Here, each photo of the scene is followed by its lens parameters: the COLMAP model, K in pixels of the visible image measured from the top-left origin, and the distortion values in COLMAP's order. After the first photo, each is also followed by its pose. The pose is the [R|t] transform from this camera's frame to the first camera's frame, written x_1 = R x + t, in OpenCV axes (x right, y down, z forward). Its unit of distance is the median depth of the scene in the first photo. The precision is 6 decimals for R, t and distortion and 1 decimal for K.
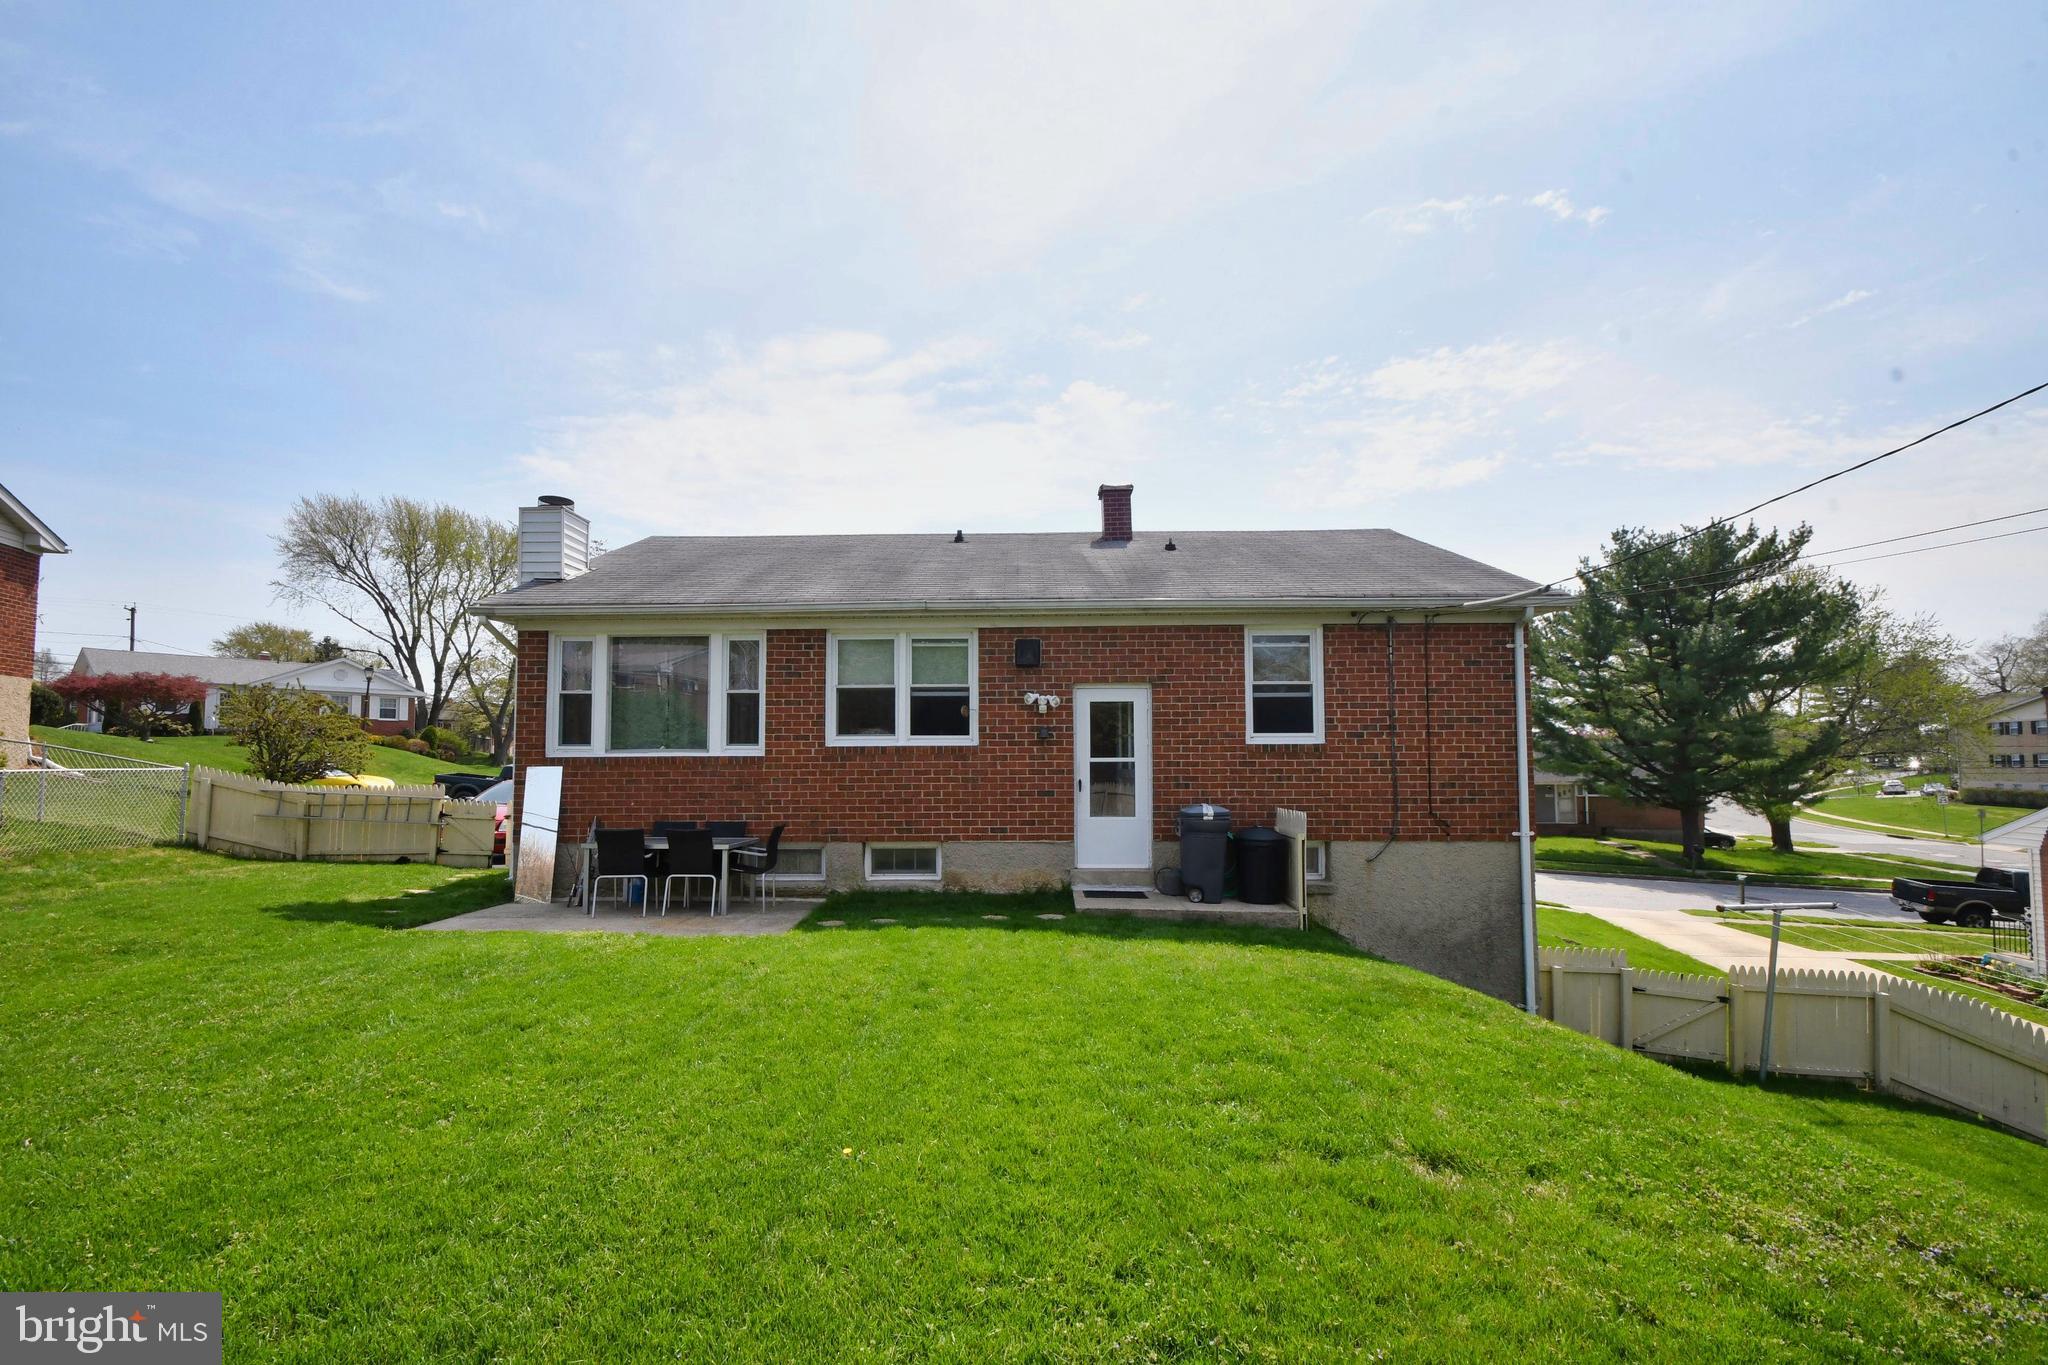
lens RADIAL K [[899.0, 0, 1006.6], [0, 899.0, 719.5], [0, 0, 1]] dist [0.019044, -0.015588]
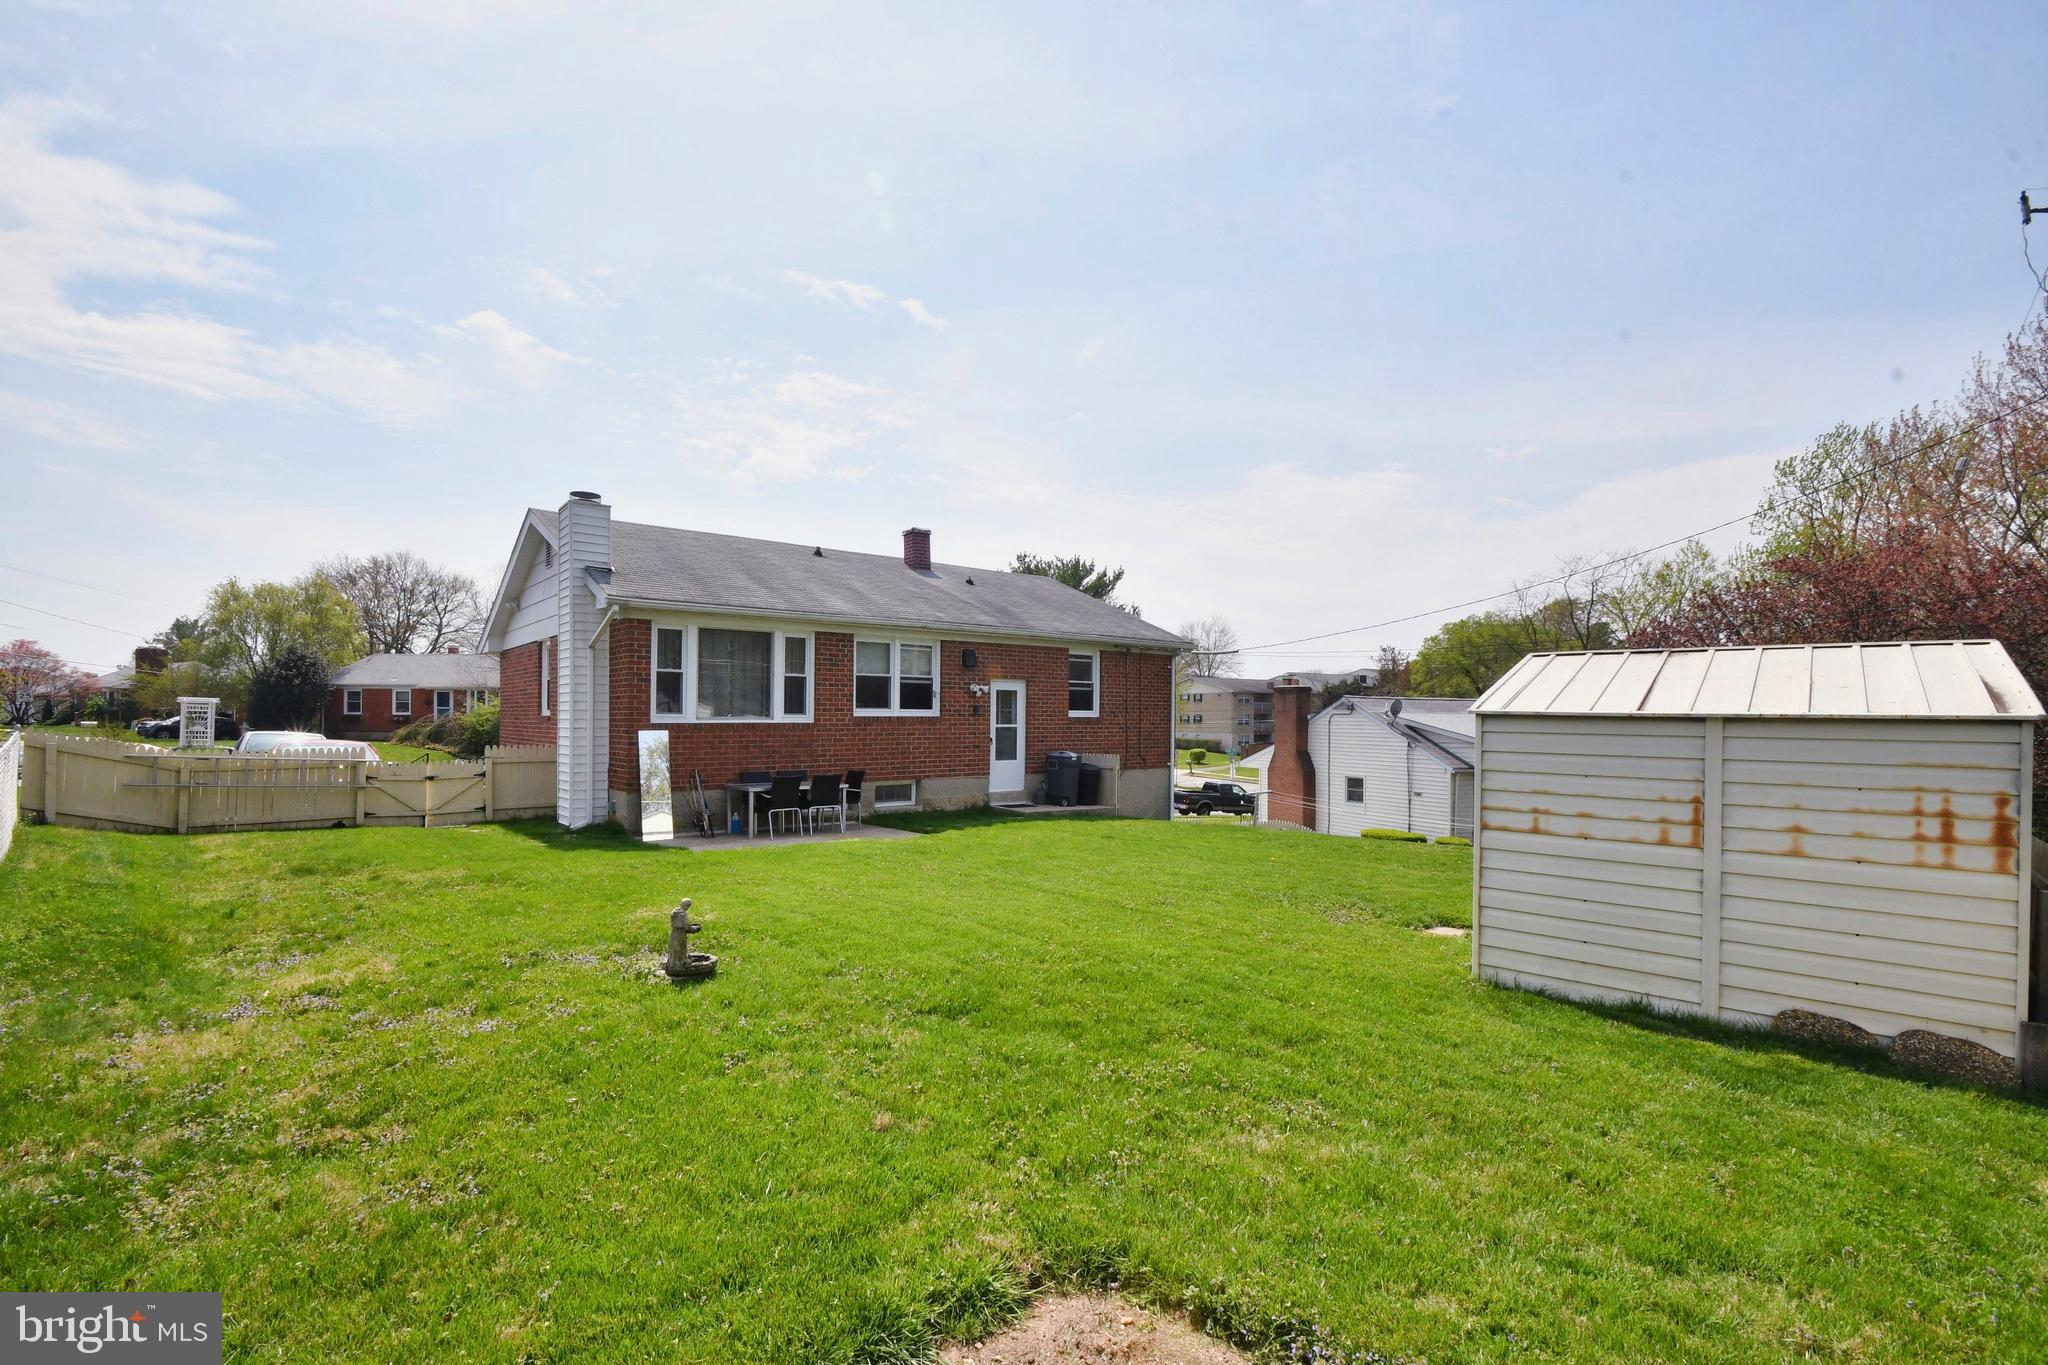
lens RADIAL K [[899.0, 0, 1006.6], [0, 899.0, 719.5], [0, 0, 1]] dist [0.019044, -0.015588]
pose [[0.766432, 0.005408, 0.642302, -0.927937], [-0.039905, 0.998434, 0.039210, -0.030629], [-0.641084, -0.055683, 0.765448, -0.252888]]
